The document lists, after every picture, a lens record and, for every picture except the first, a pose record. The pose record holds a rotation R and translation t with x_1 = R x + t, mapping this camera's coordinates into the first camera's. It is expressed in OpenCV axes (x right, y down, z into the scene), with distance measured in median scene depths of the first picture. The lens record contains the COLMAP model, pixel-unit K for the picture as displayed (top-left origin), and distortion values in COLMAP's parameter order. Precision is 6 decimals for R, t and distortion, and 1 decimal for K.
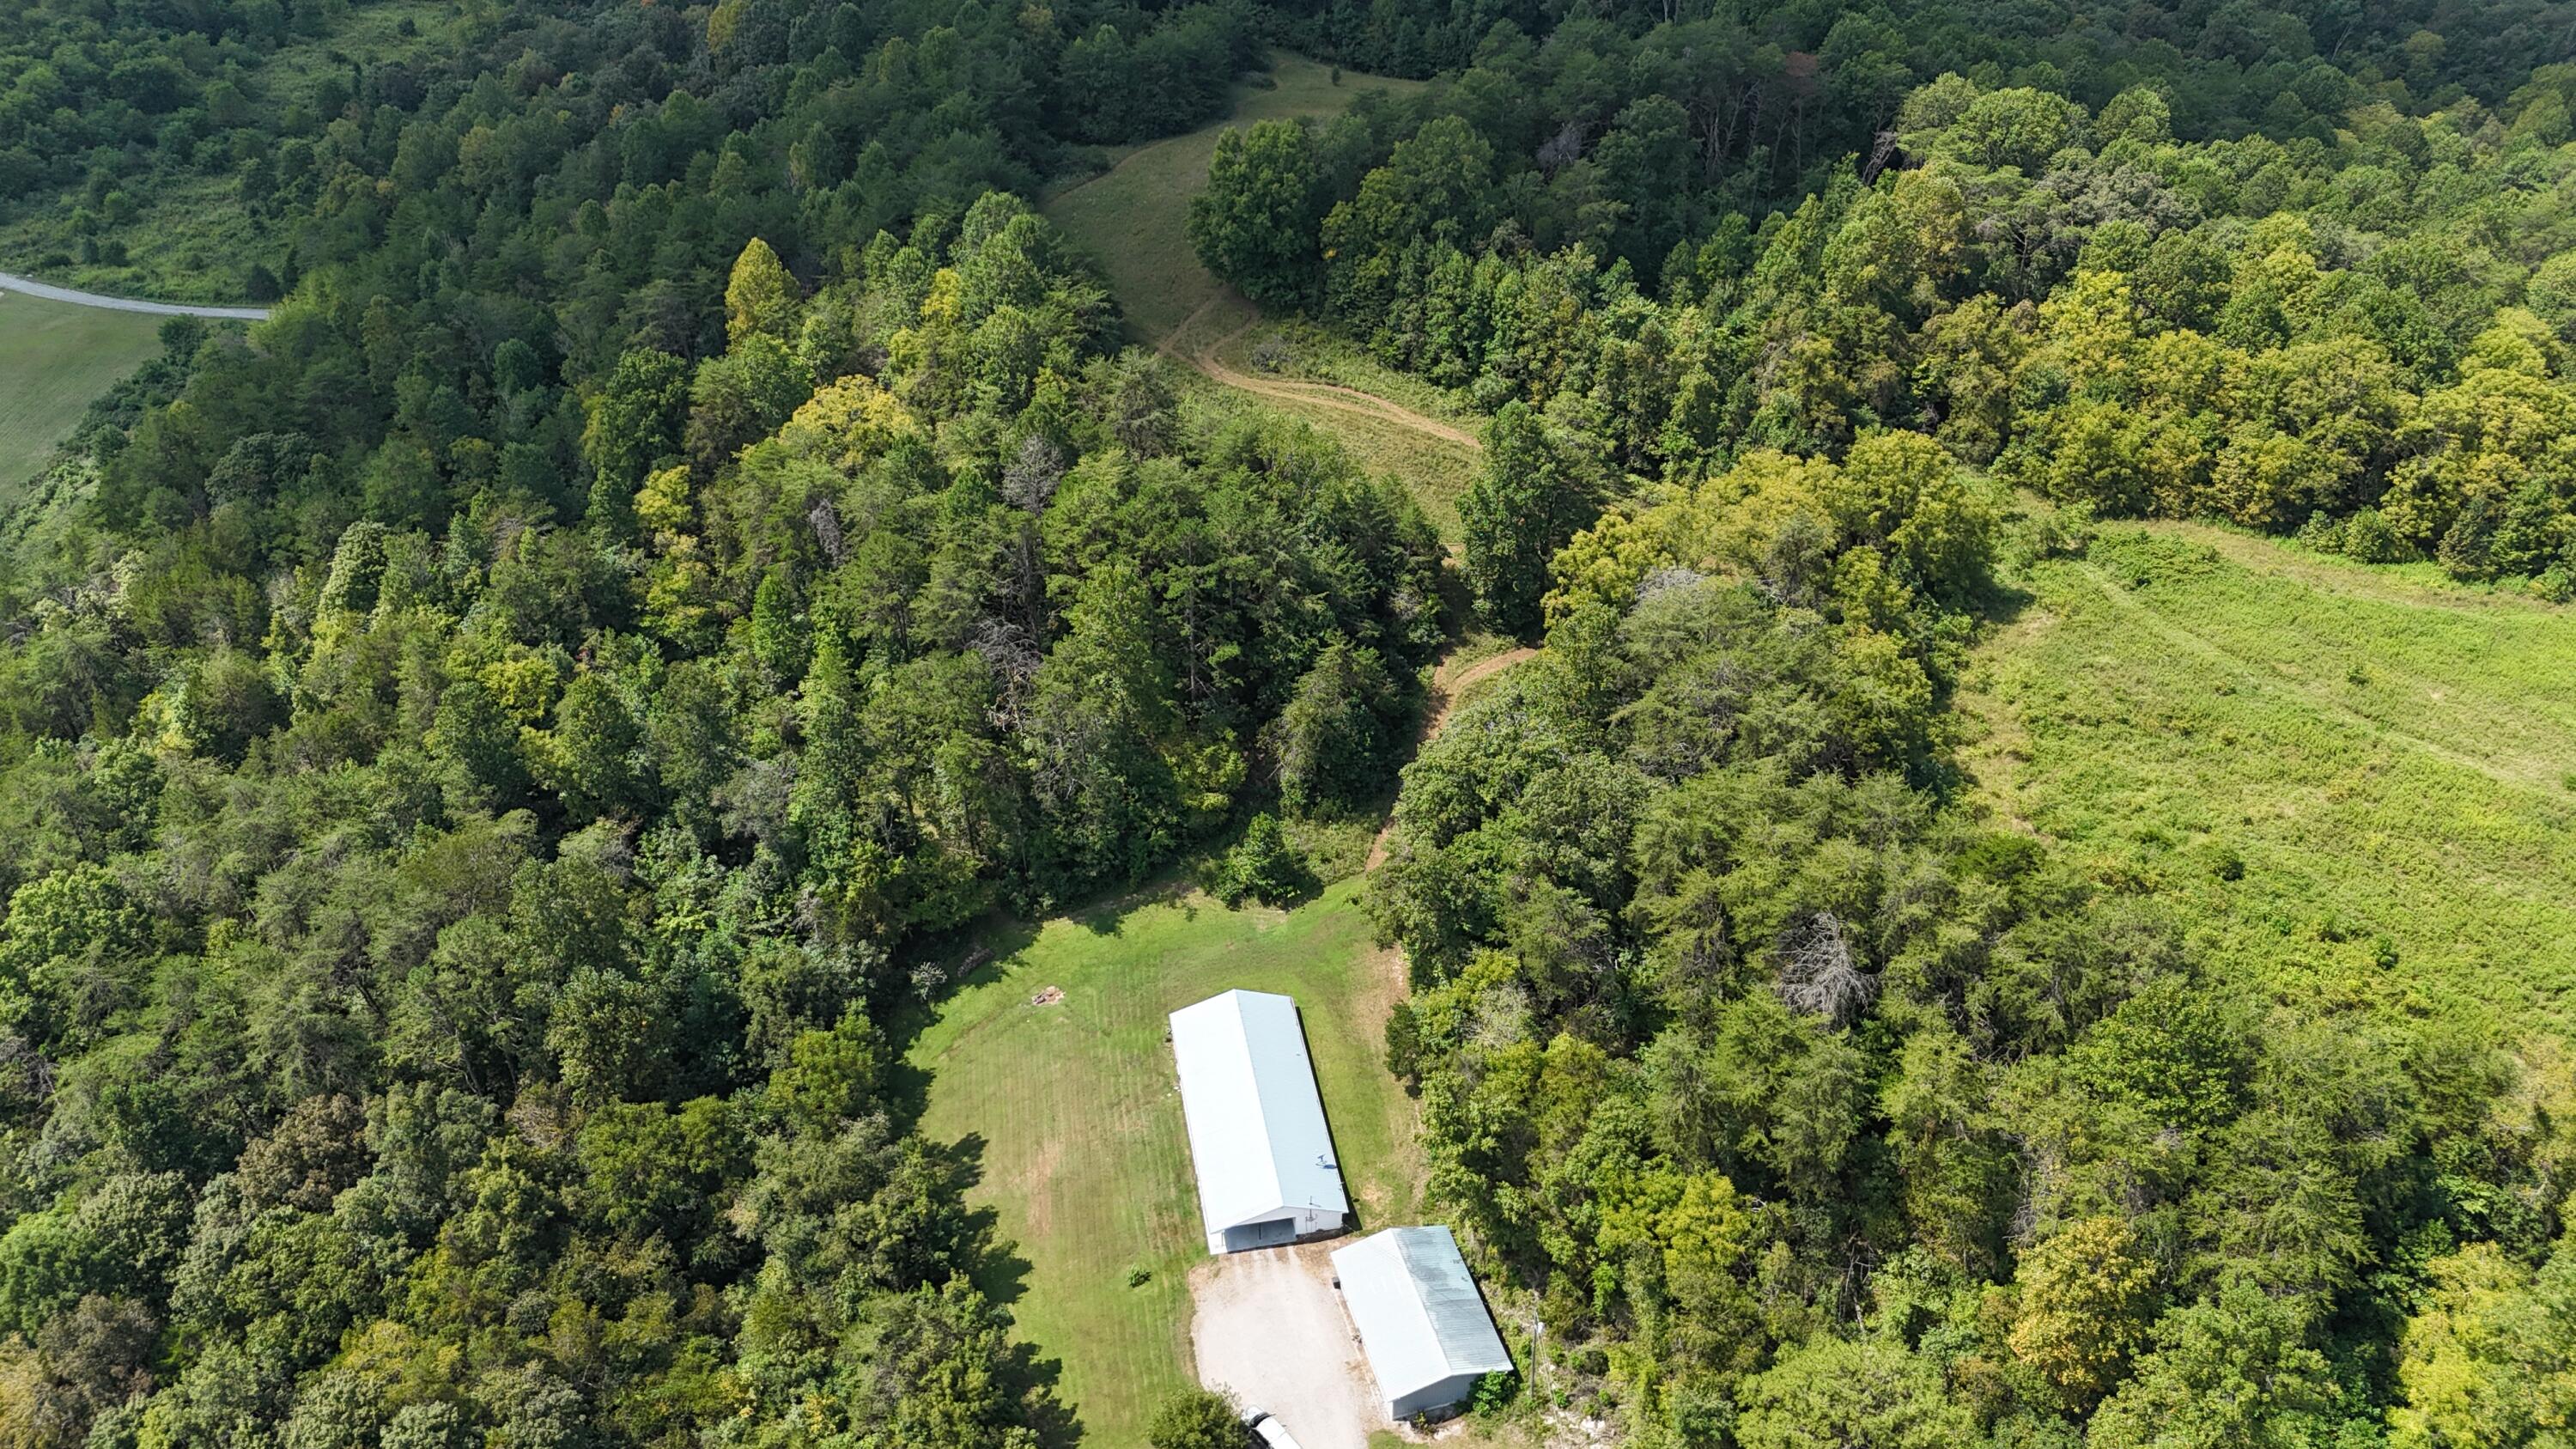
lens RADIAL K [[1902.3, 0, 1306.7], [0, 1902.3, 734.6], [0, 0, 1]] dist [0.073766, -0.071931]
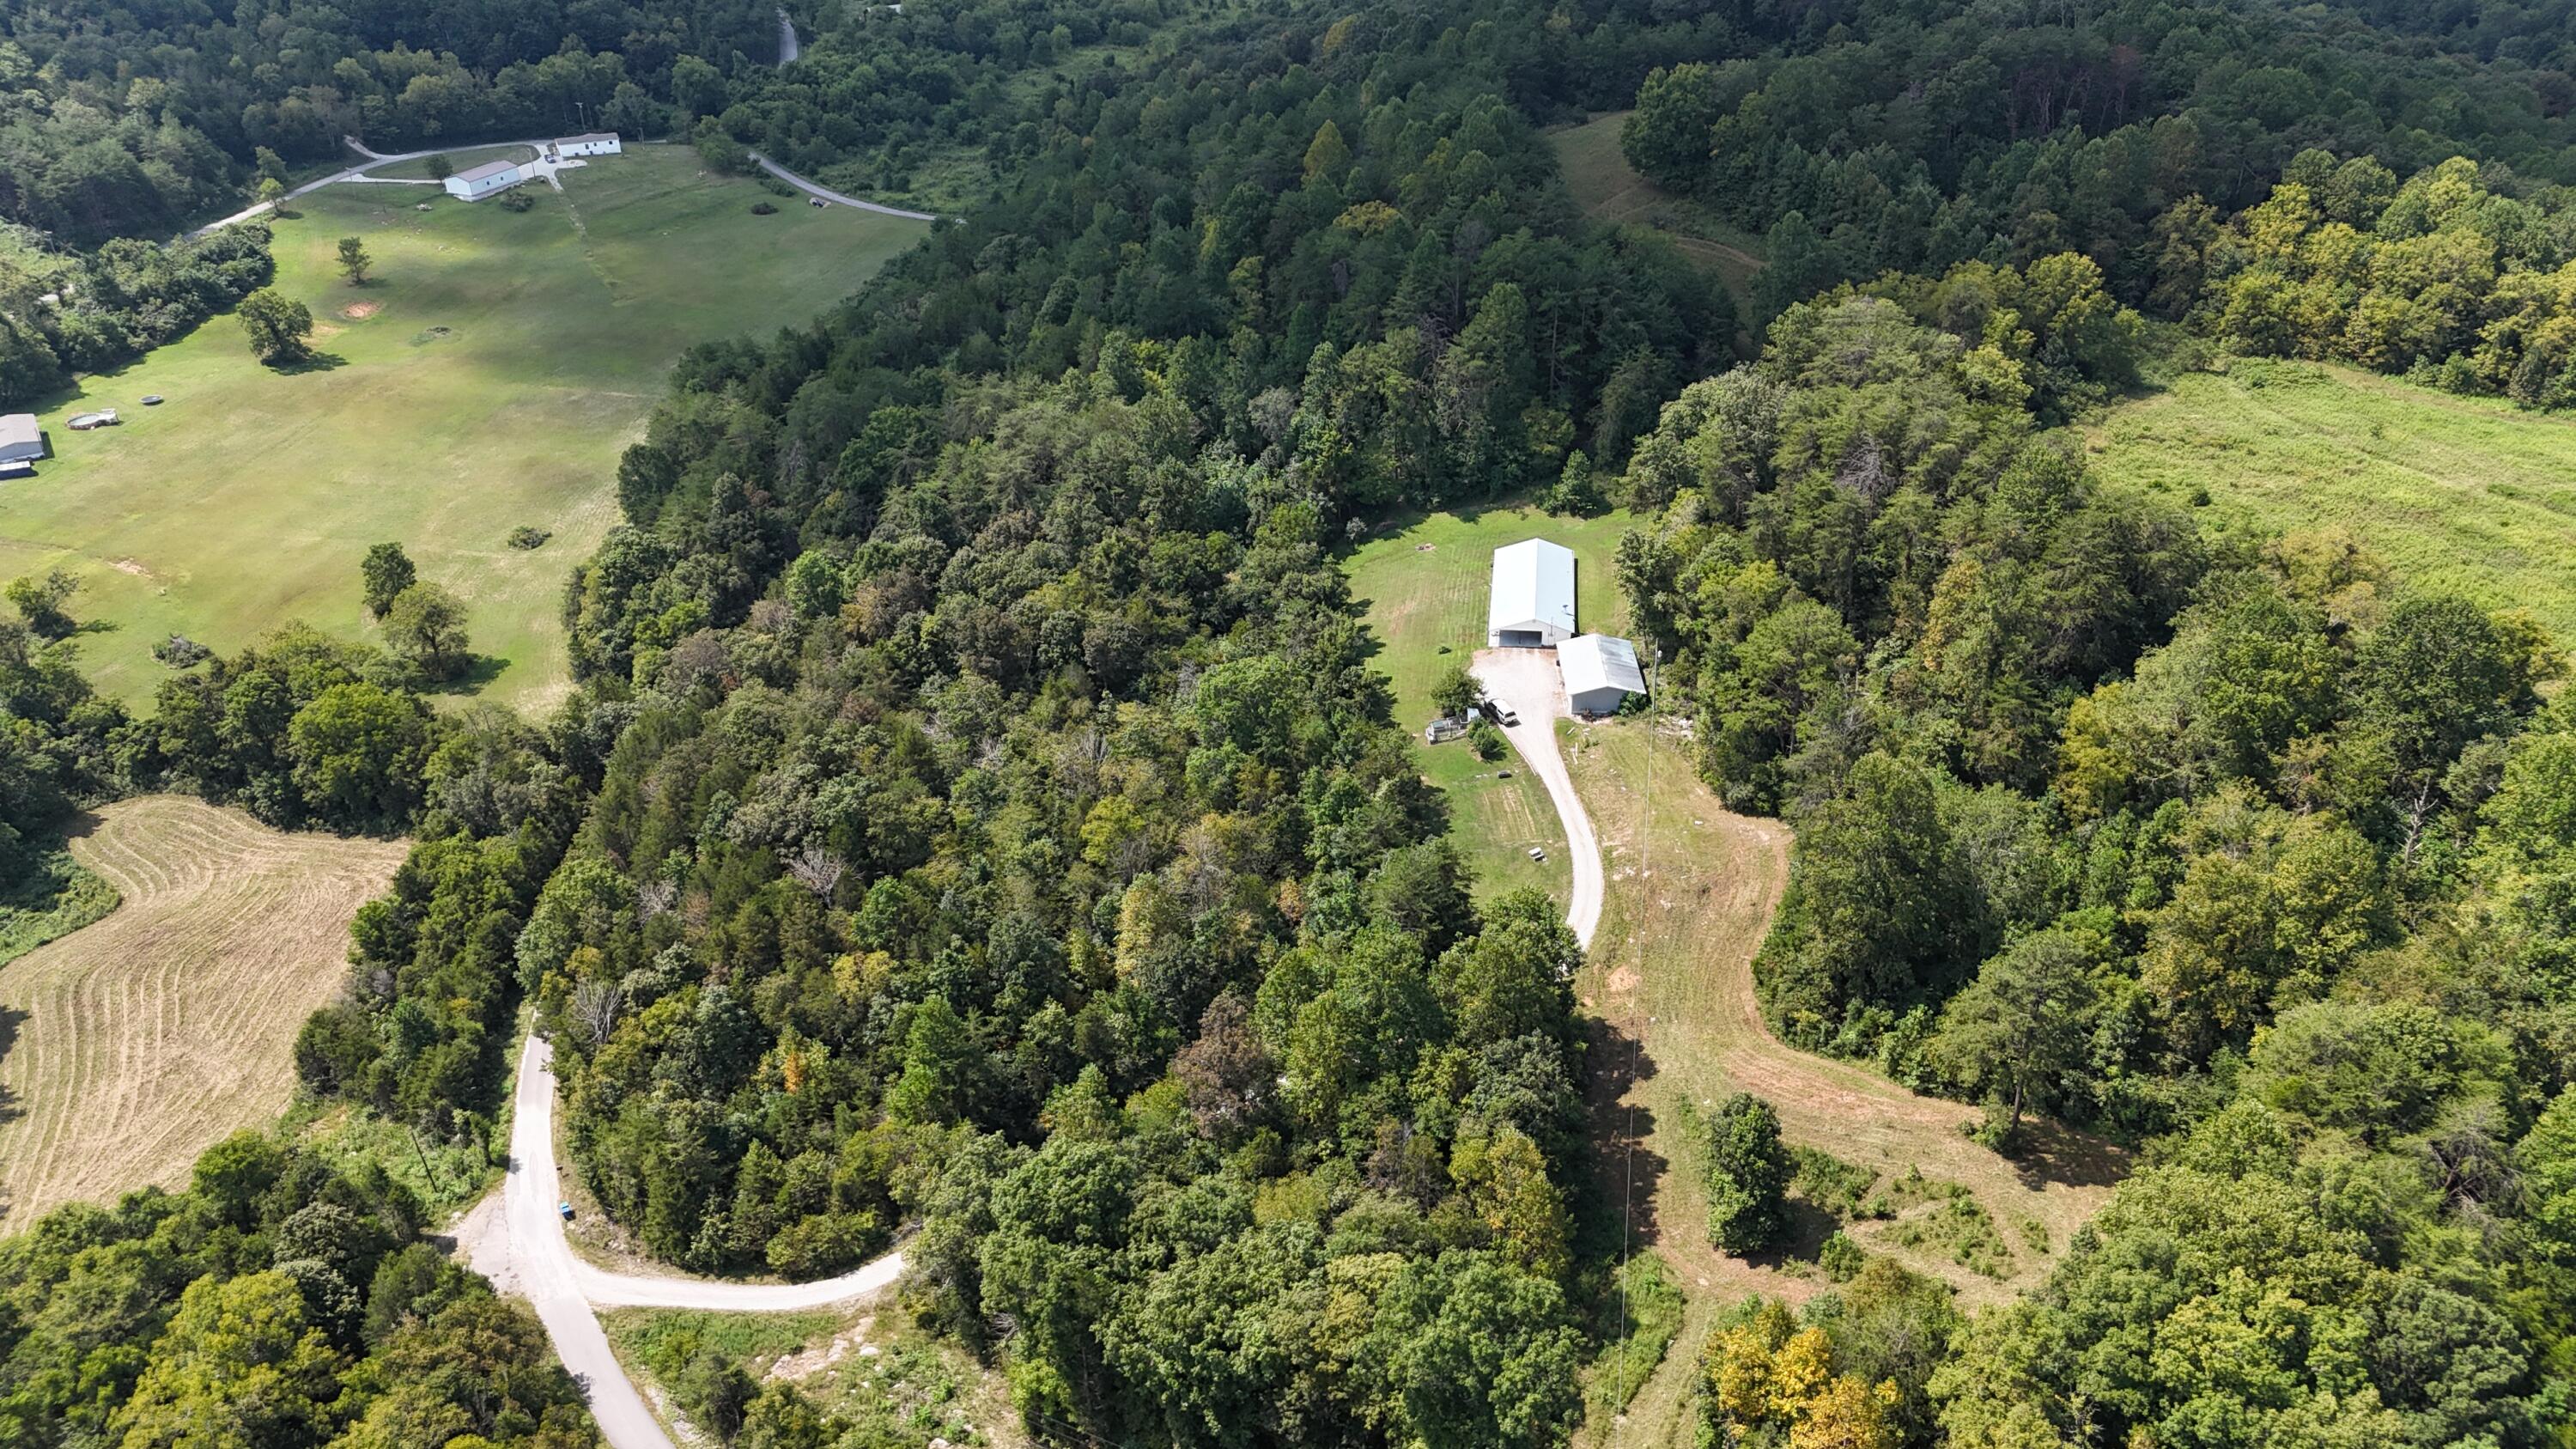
lens RADIAL K [[1902.3, 0, 1287.9], [0, 1902.3, 730.5], [0, 0, 1]] dist [0.073766, -0.071931]
pose [[0.952138, 0.138124, -0.272683, 0.181238], [-0.156483, 0.986578, -0.046660, 0.328762], [0.262578, 0.087097, 0.960972, -0.473755]]
